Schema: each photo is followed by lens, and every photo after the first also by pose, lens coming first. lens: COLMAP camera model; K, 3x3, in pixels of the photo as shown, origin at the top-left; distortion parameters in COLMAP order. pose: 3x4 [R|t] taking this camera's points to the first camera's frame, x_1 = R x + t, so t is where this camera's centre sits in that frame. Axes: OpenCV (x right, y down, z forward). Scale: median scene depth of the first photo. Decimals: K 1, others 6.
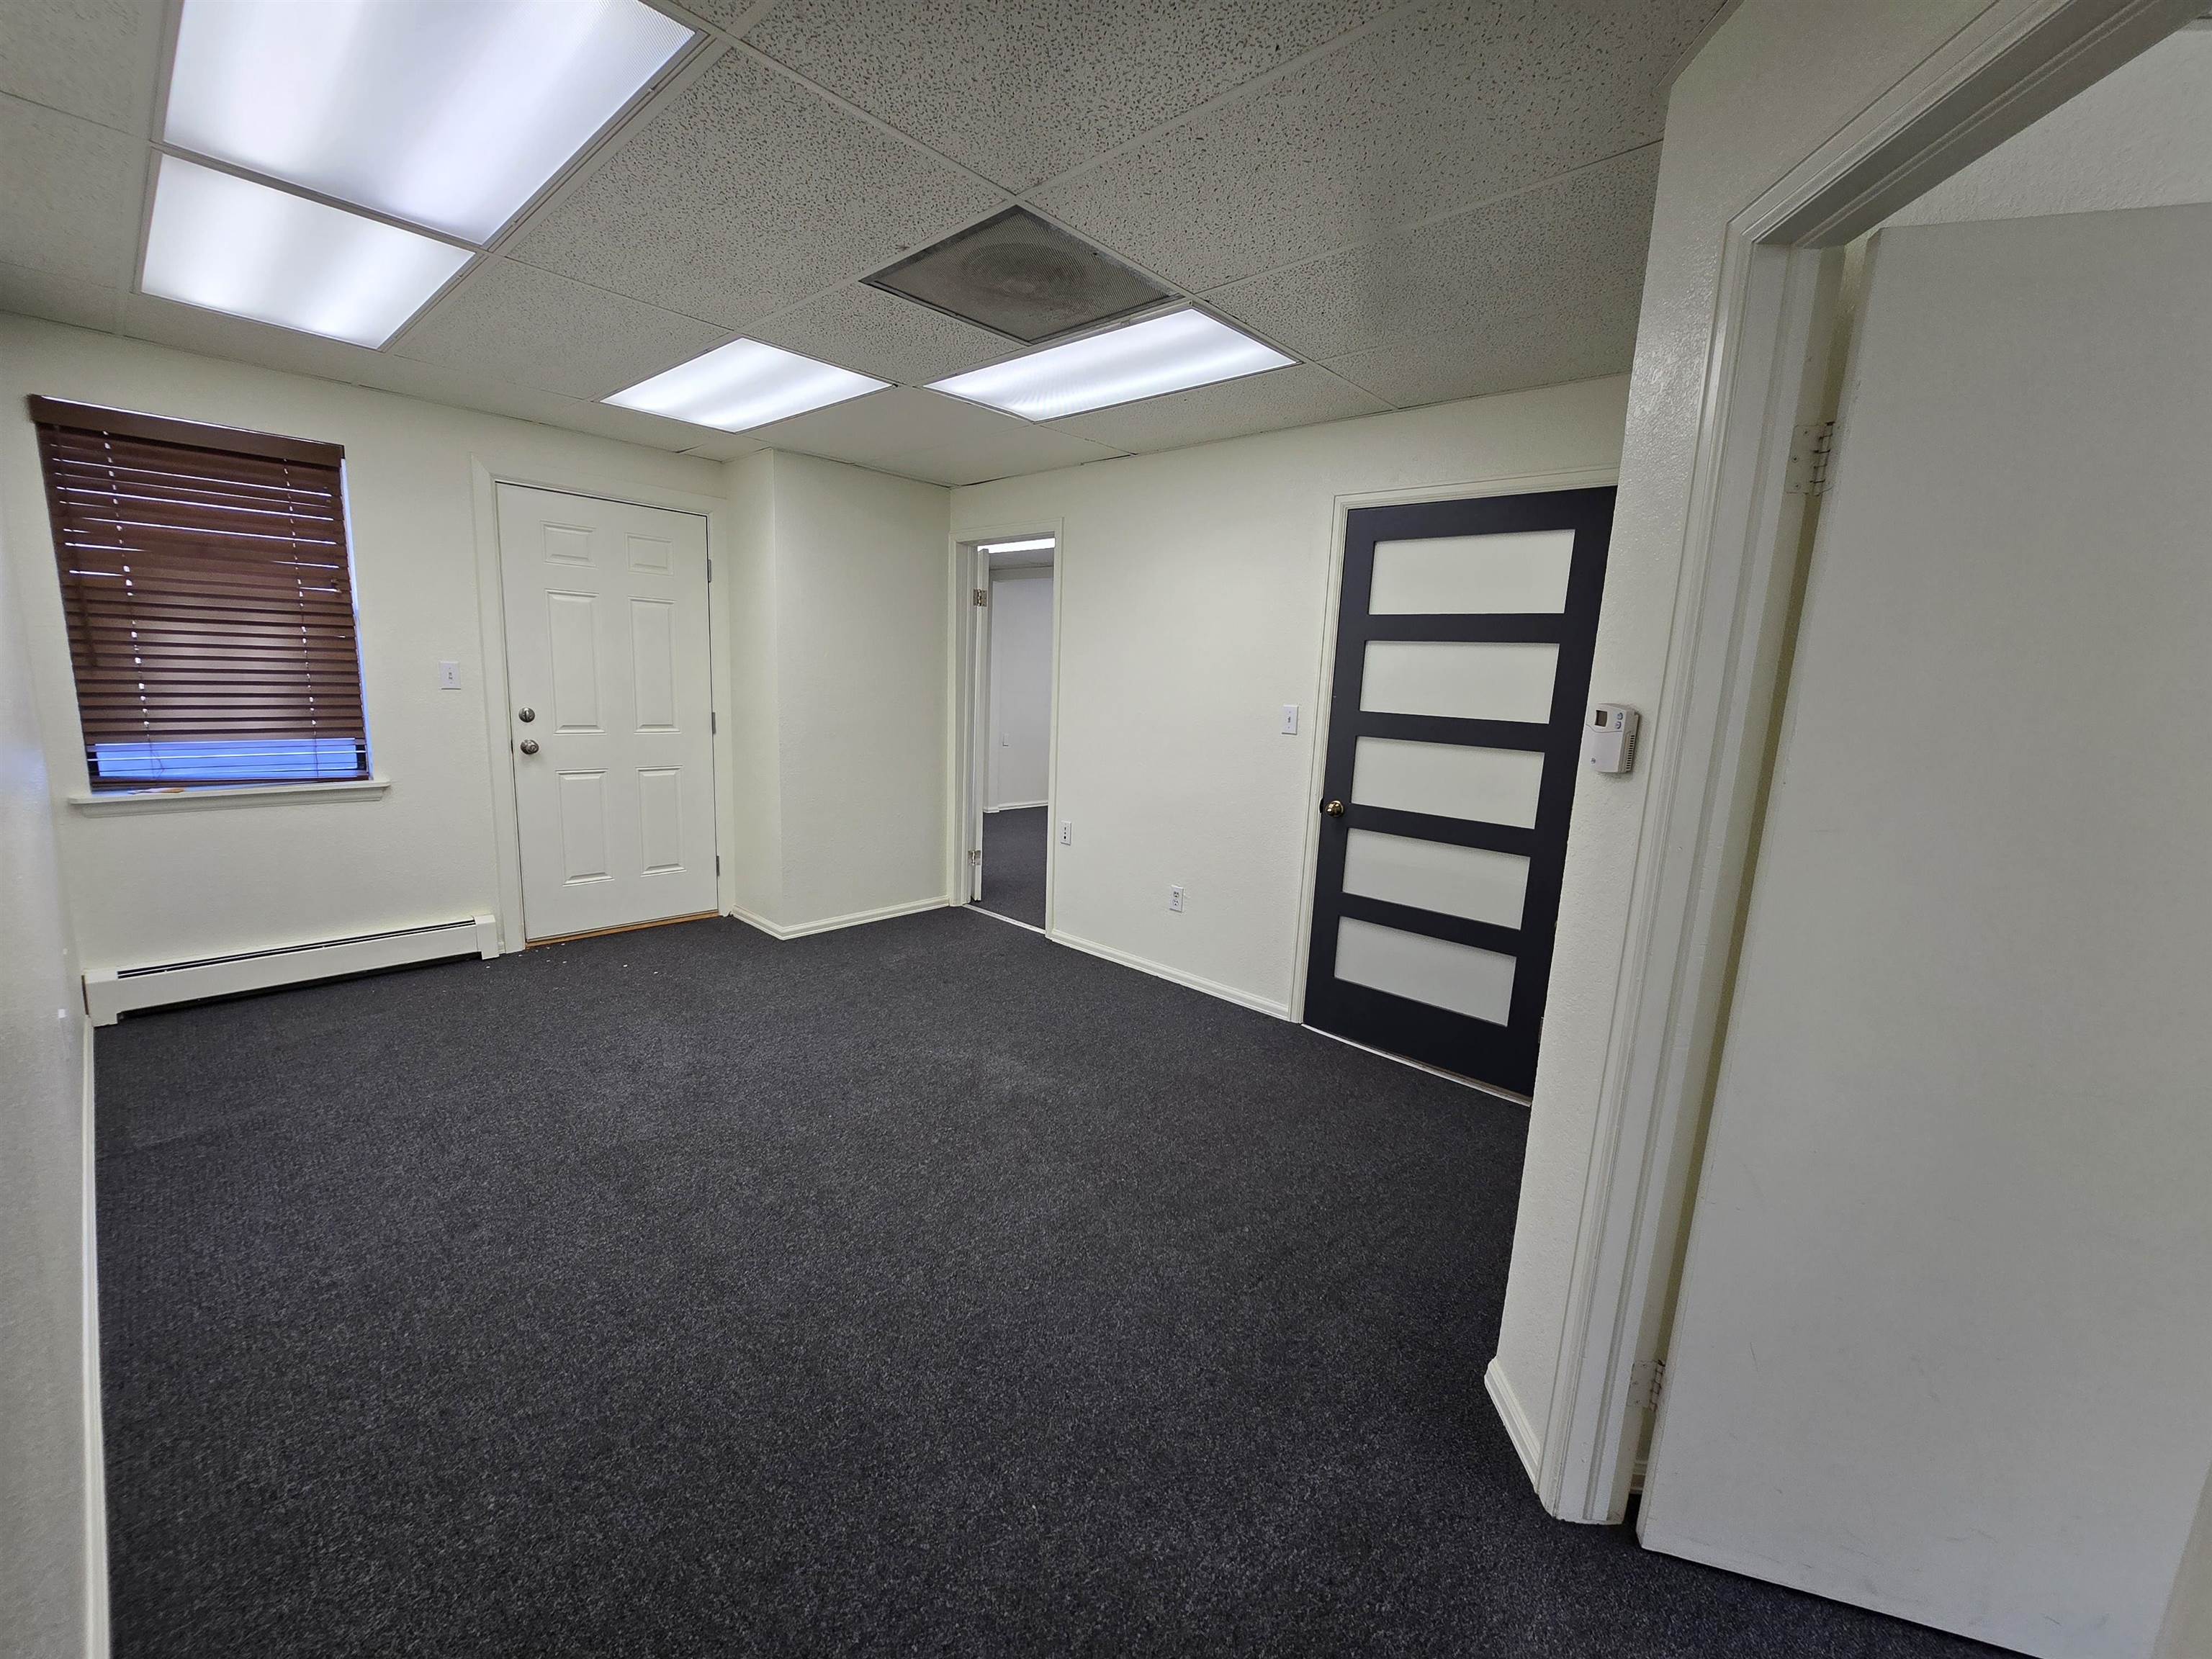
lens RADIAL K [[937.1, 0, 1113.9], [0, 937.1, 856.4], [0, 0, 1]] dist [-0.010347, 0.003007]
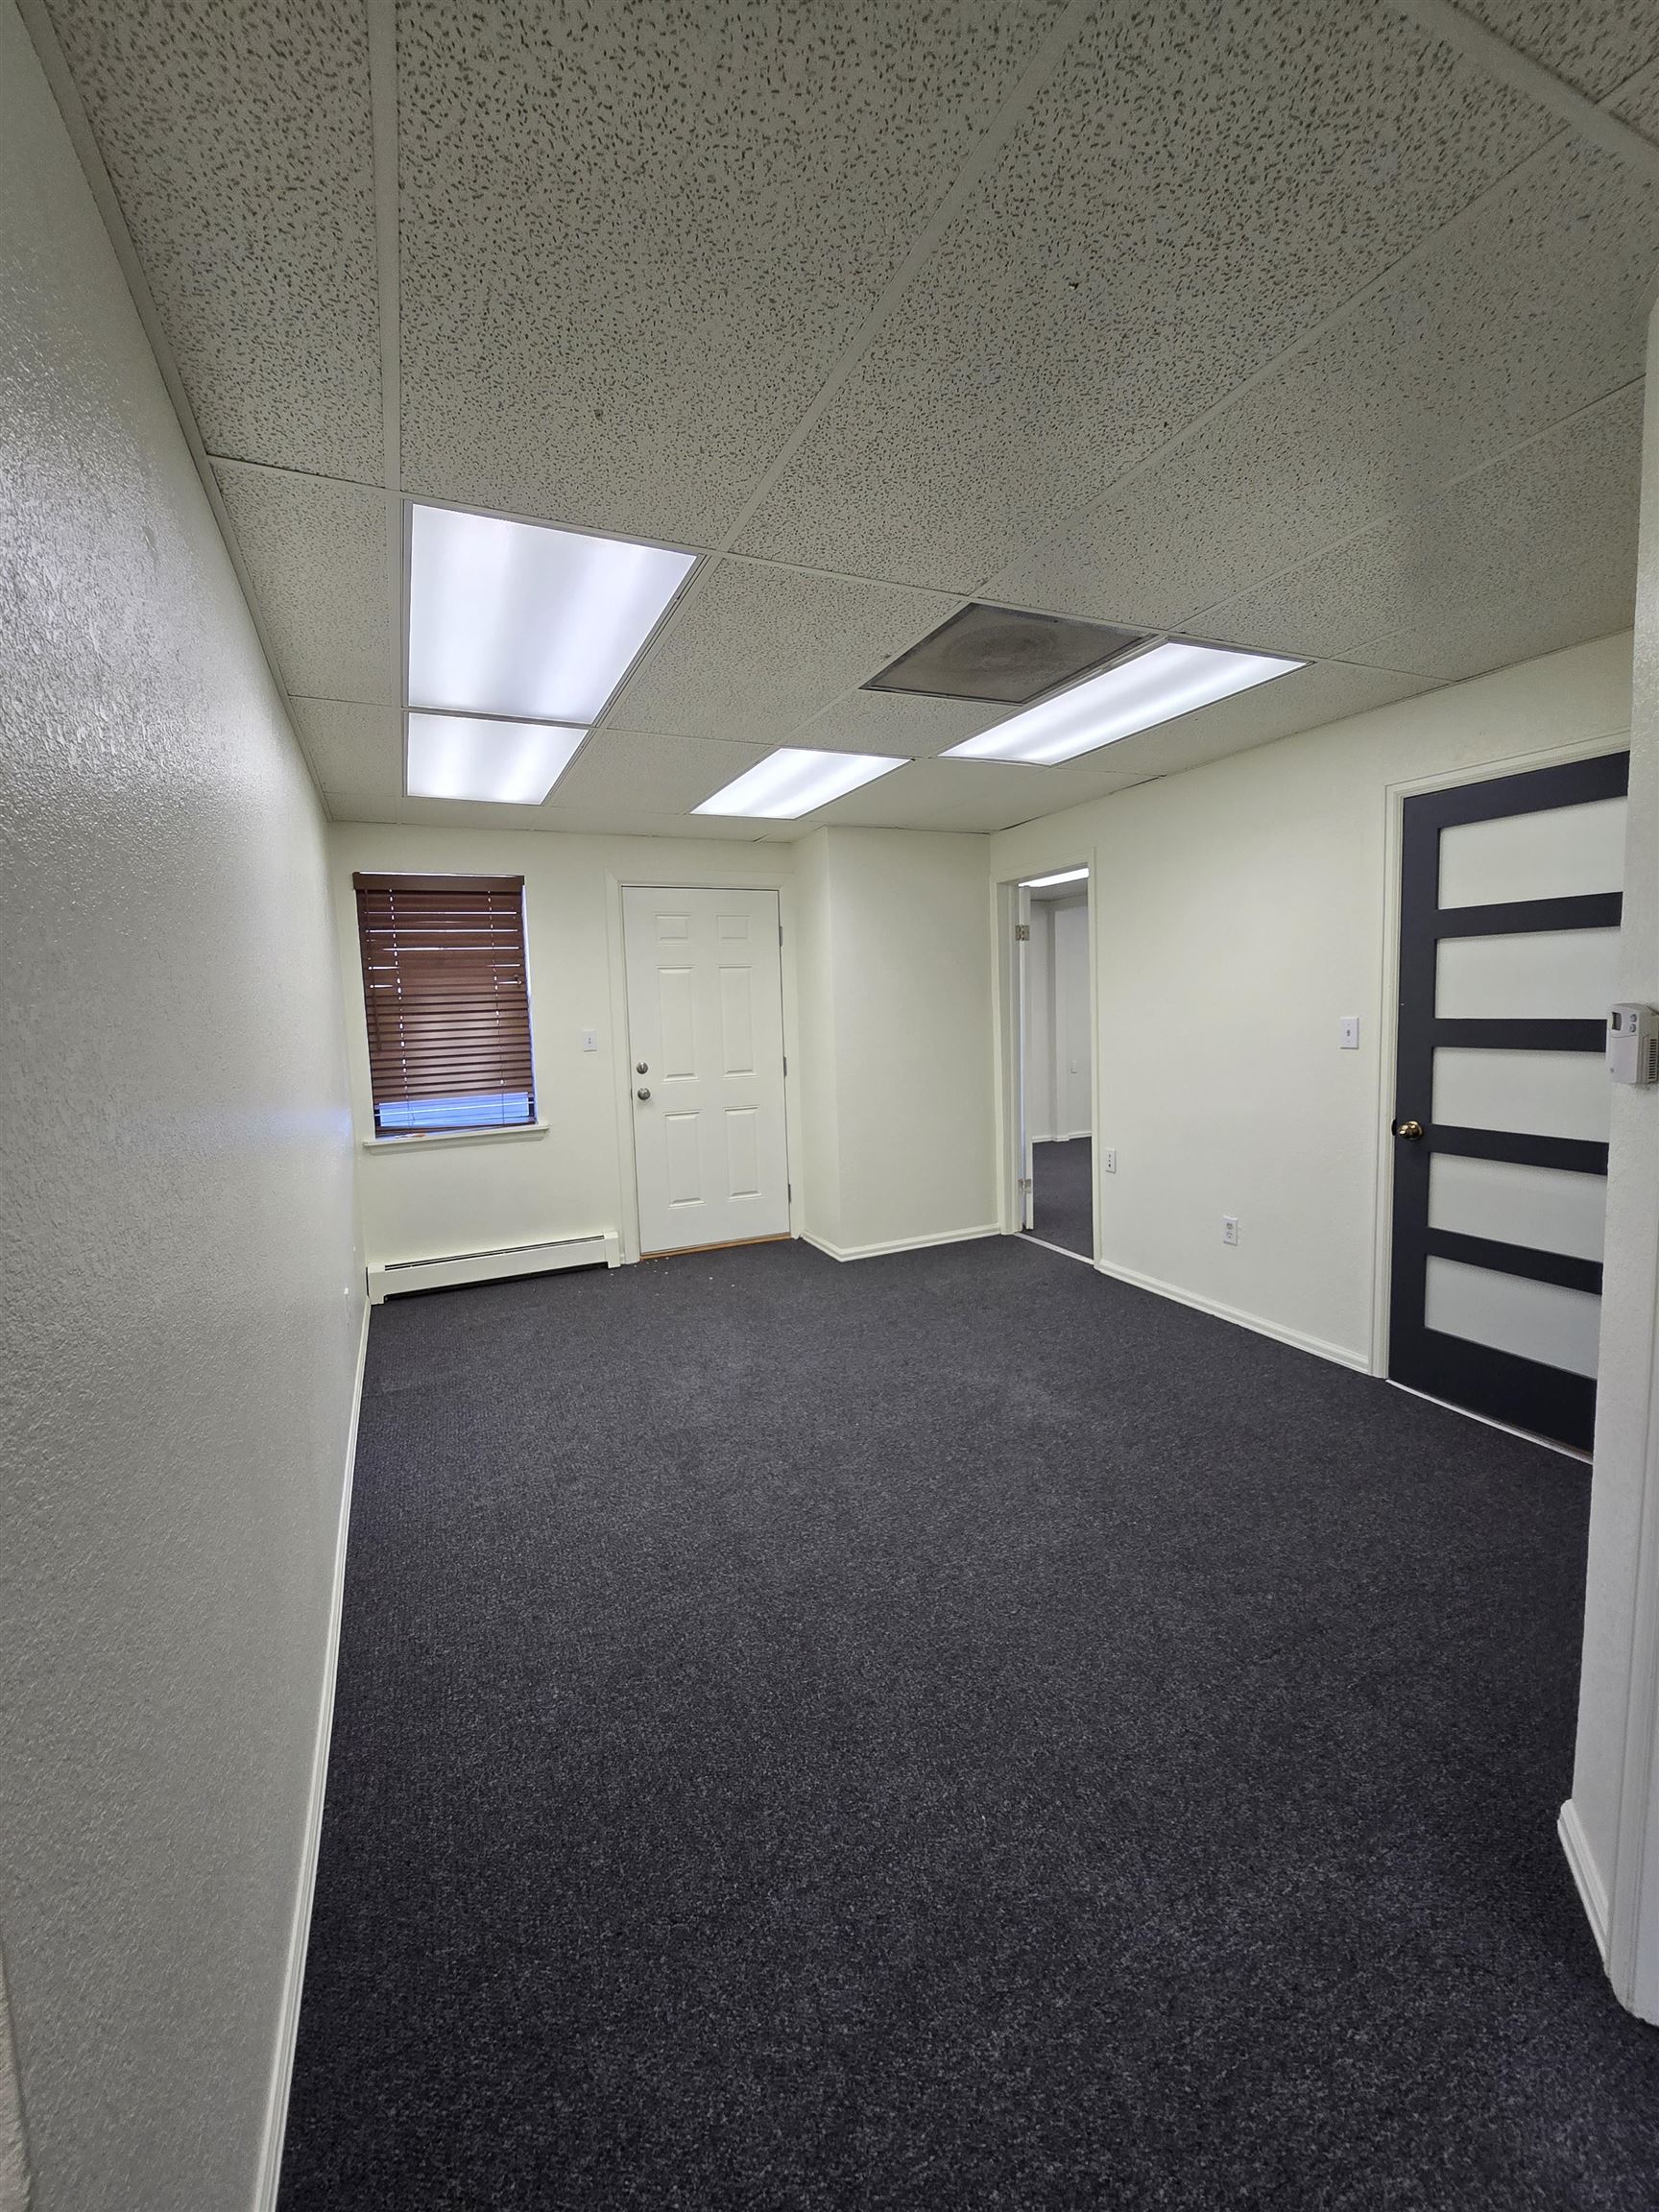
lens RADIAL K [[944.9, 0, 803.8], [0, 944.9, 1108.9], [0, 0, 1]] dist [-0.011149, 0.001015]
pose [[0.909450, -0.030737, -0.414676, 0.118354], [-0.003026, 0.996749, -0.080518, 0.001892], [0.415803, 0.074482, 0.906400, -0.049032]]
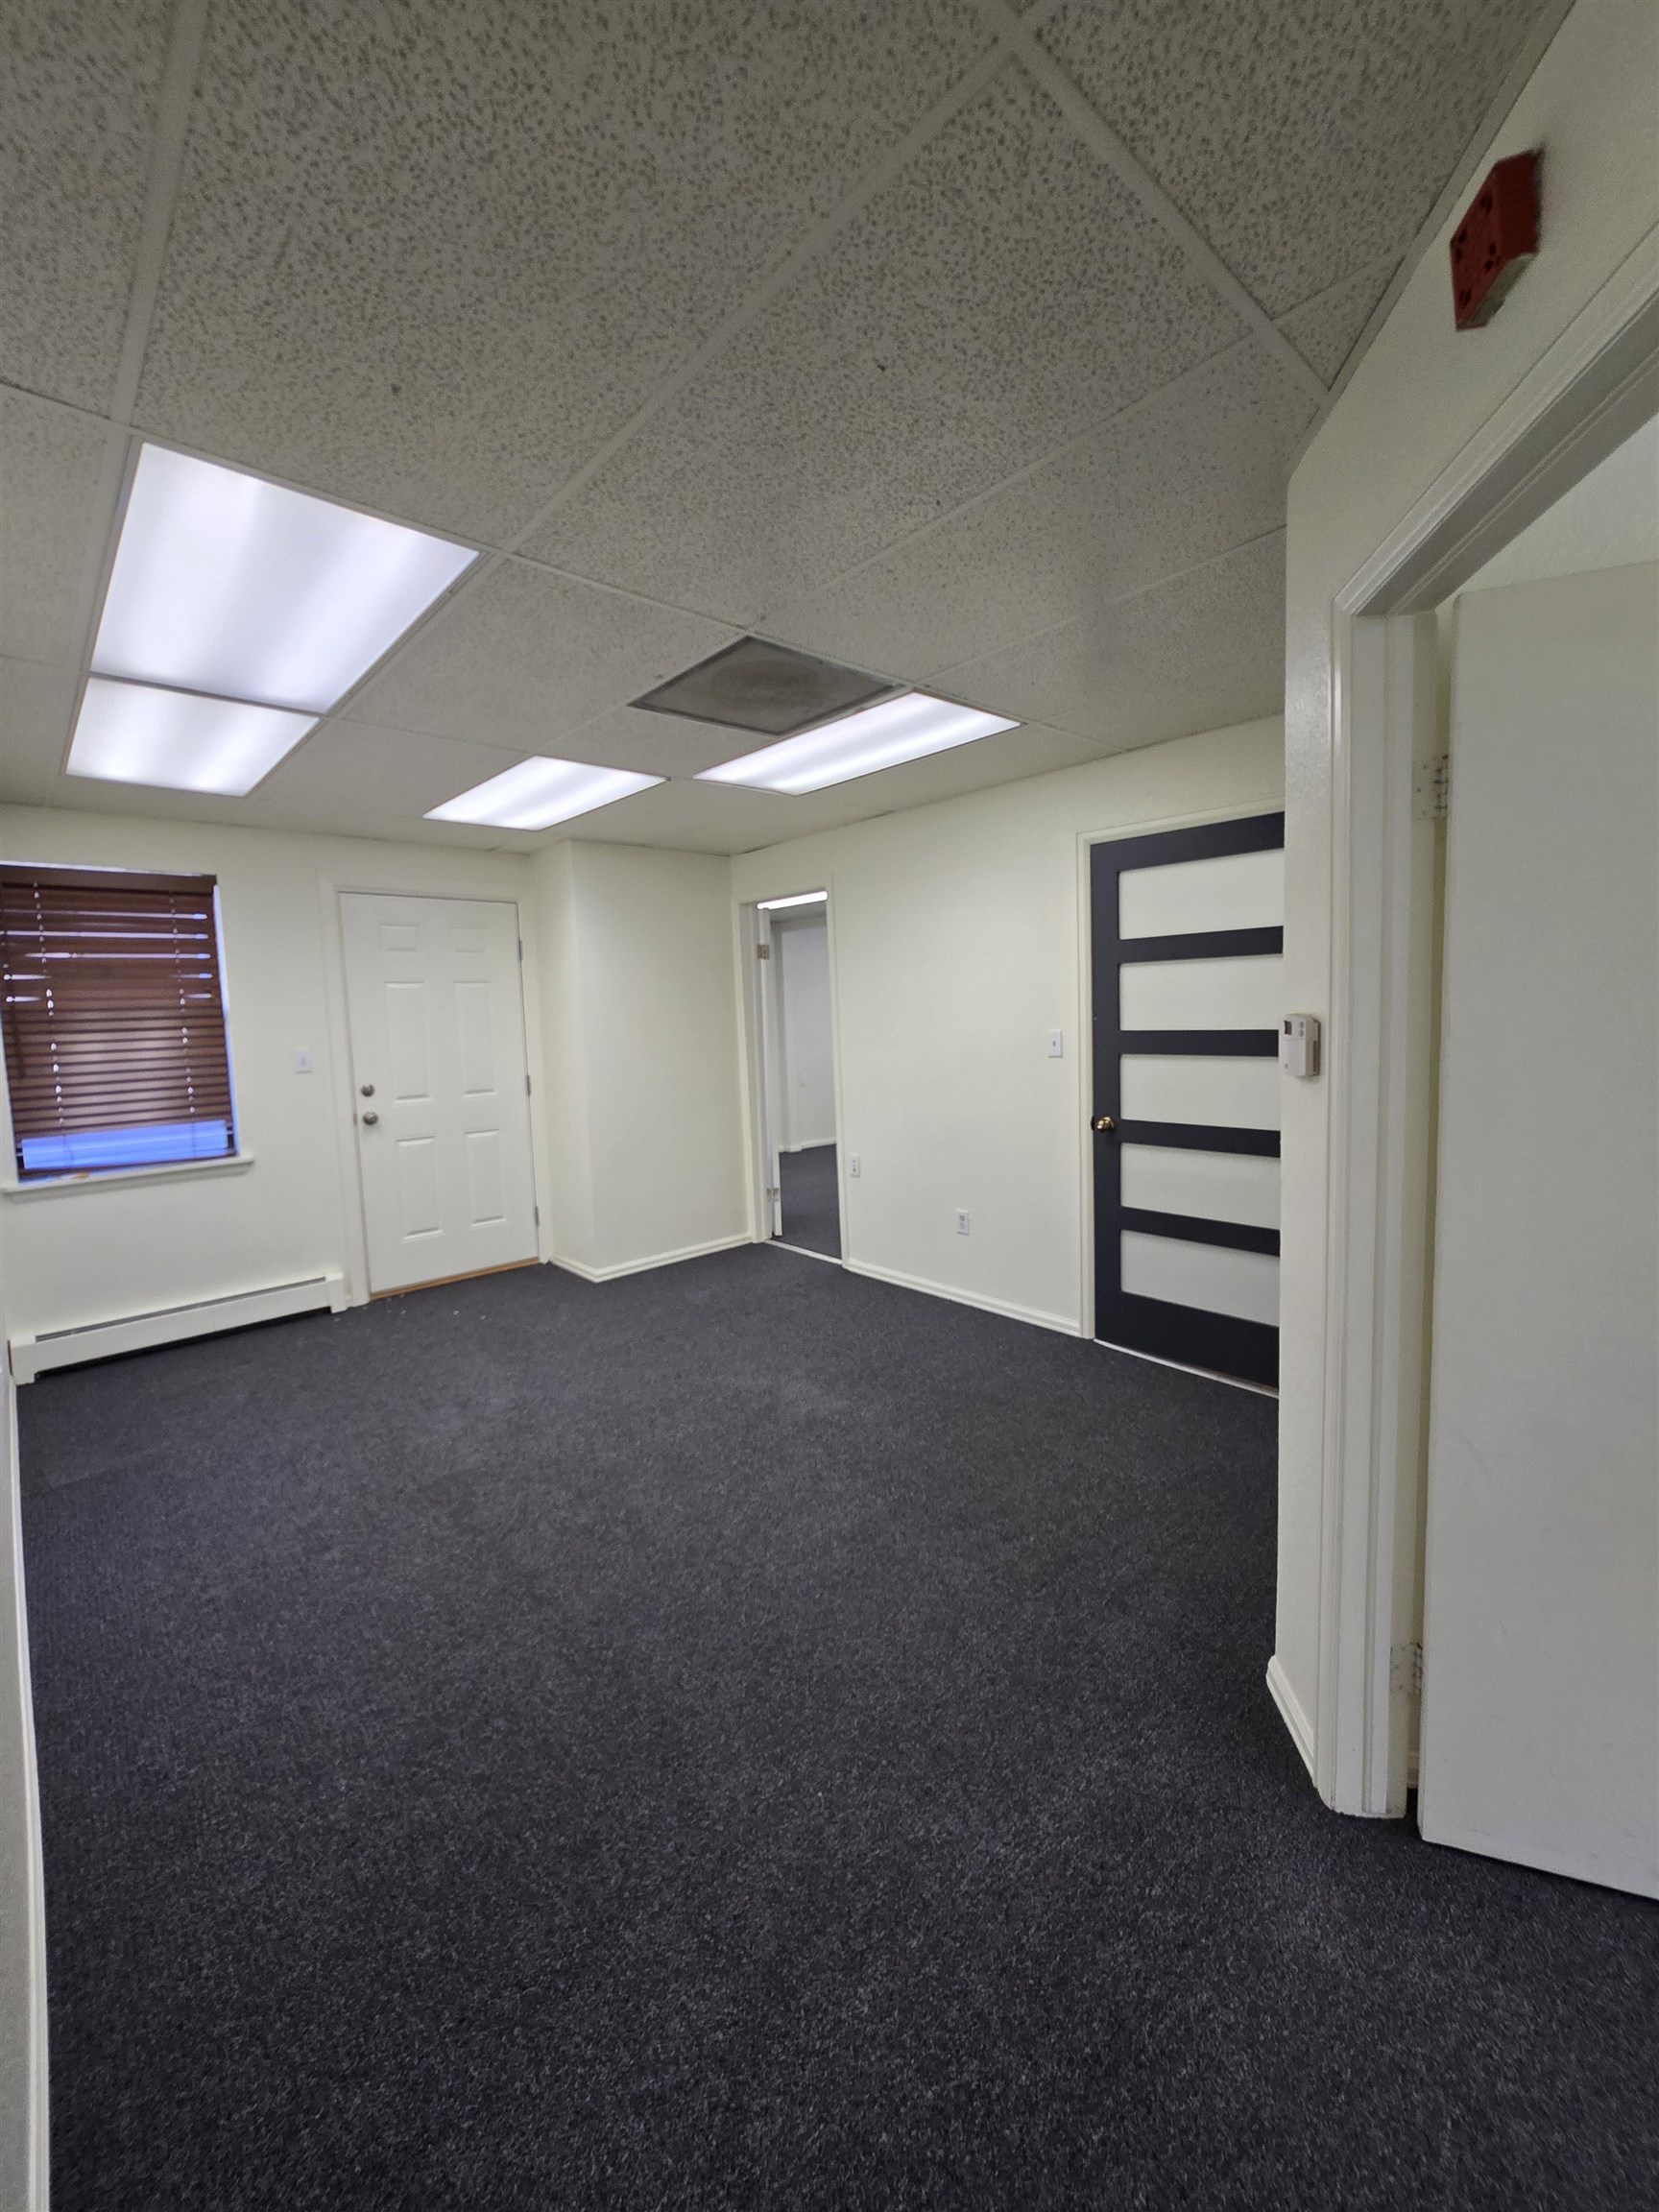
lens RADIAL K [[937.1, 0, 829.5], [0, 937.1, 1106.0], [0, 0, 1]] dist [-0.010347, 0.003007]
pose [[0.992384, -0.069137, -0.101953, 0.056358], [0.059702, 0.993888, -0.092858, 0.007777], [0.107749, 0.086064, 0.990446, -0.080181]]
